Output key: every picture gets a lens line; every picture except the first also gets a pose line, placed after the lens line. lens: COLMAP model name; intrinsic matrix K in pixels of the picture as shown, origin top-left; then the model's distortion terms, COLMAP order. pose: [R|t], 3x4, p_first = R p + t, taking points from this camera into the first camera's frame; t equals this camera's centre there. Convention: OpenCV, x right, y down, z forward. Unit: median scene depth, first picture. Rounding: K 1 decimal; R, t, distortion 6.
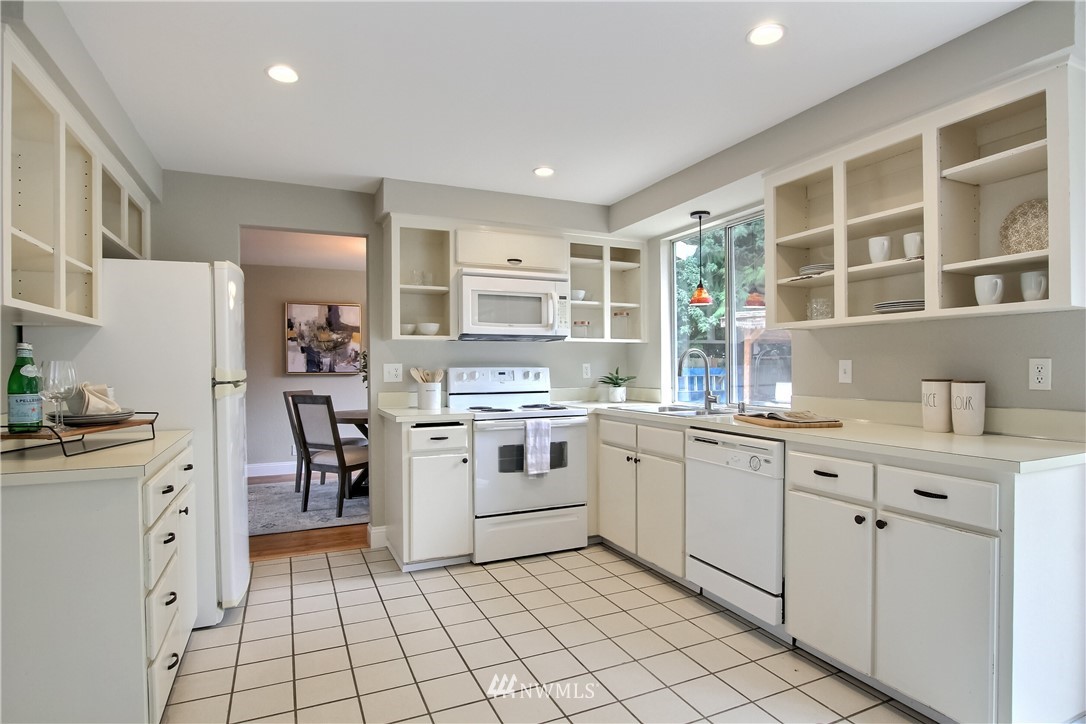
lens RADIAL K [[571.9, 0, 543.0], [0, 571.9, 362.0], [0, 0, 1]] dist [-0.000953, 0.000535]
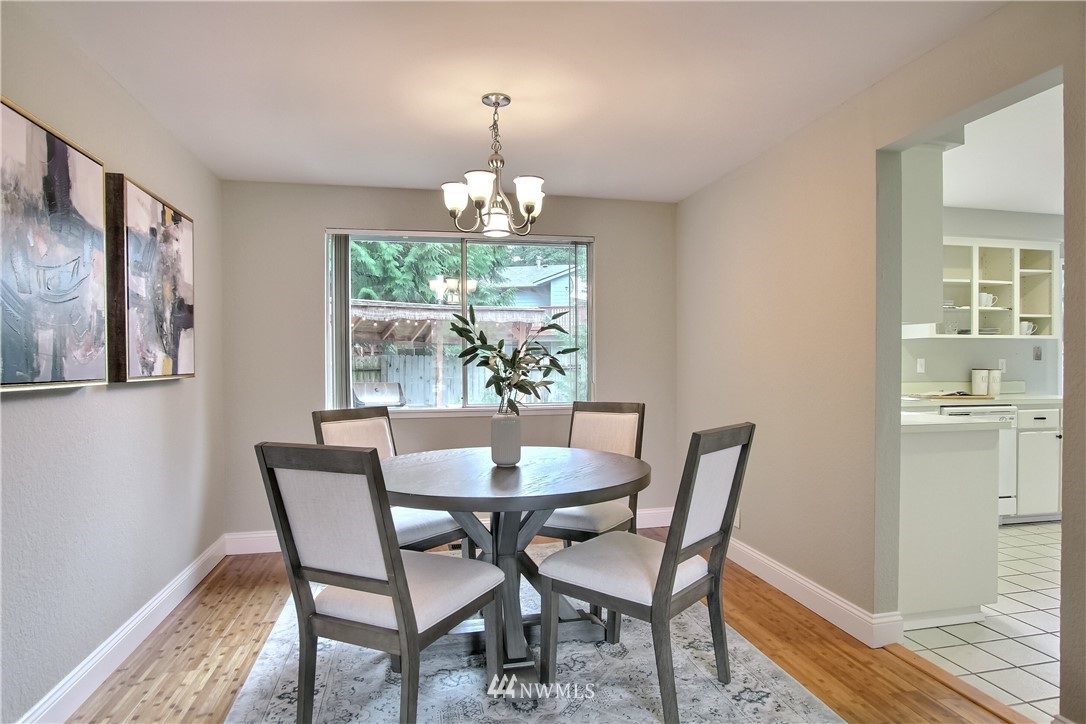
lens RADIAL K [[640.1, 0, 541.2], [0, 640.1, 366.4], [0, 0, 1]] dist [-0.009513, 0.000540]
pose [[0.201943, -0.000622, 0.979397, -1.133707], [-0.004457, 0.999989, 0.001554, 0.015767], [-0.979387, -0.004679, 0.201937, 1.303792]]
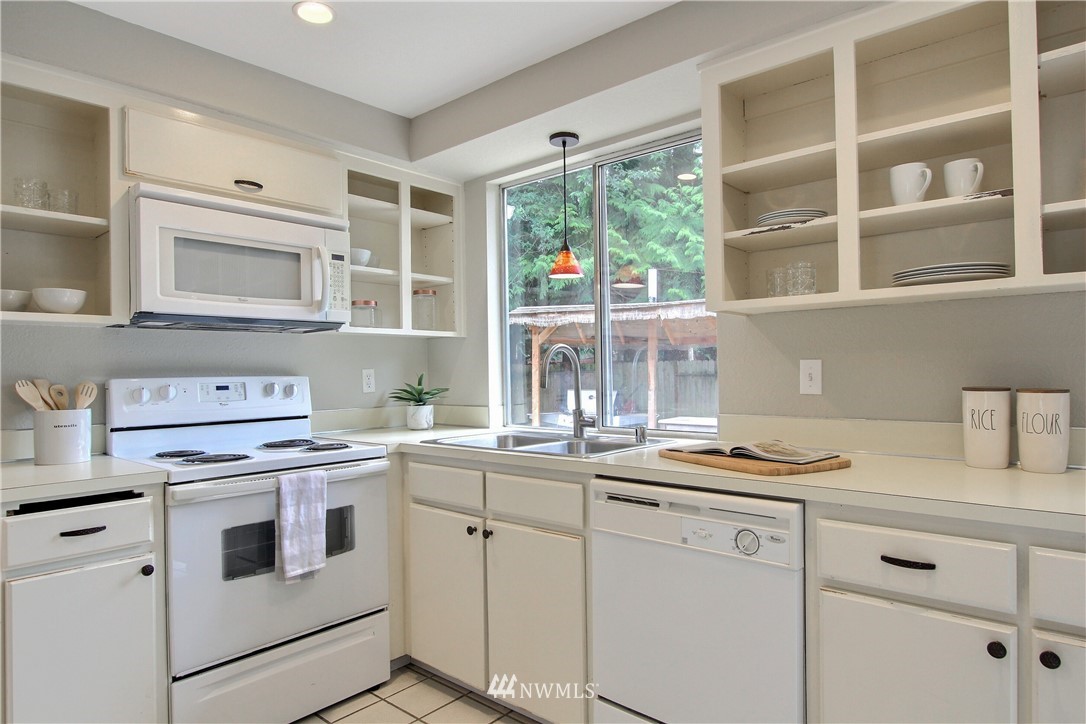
lens RADIAL K [[640.1, 0, 541.2], [0, 640.1, 366.4], [0, 0, 1]] dist [-0.009513, 0.000540]
pose [[0.912537, -0.005579, 0.408957, -0.048360], [0.006714, 0.999977, -0.001341, 0.002209], [-0.408939, 0.003969, 0.912553, 0.344789]]
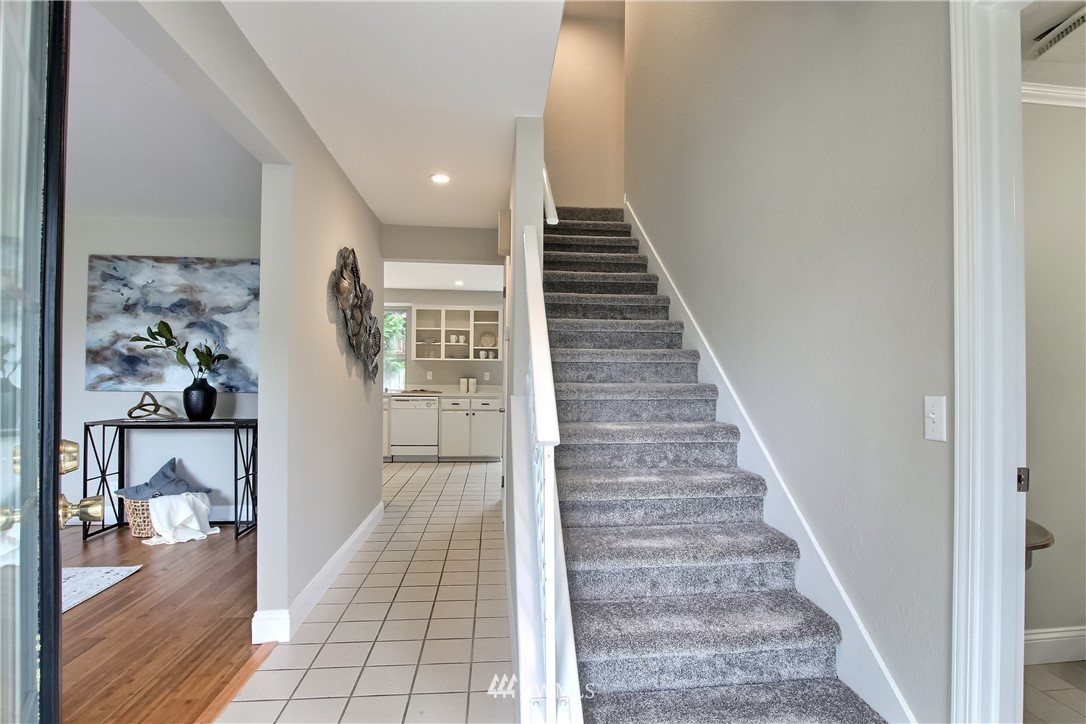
lens RADIAL K [[539.2, 0, 549.5], [0, 539.2, 369.4], [0, 0, 1]] dist [-0.027959, 0.001832]
pose [[0.309513, 0.020473, 0.950675, -1.461371], [-0.015741, 0.999742, -0.016405, 0.016624], [-0.950765, -0.009887, 0.309755, -0.333638]]
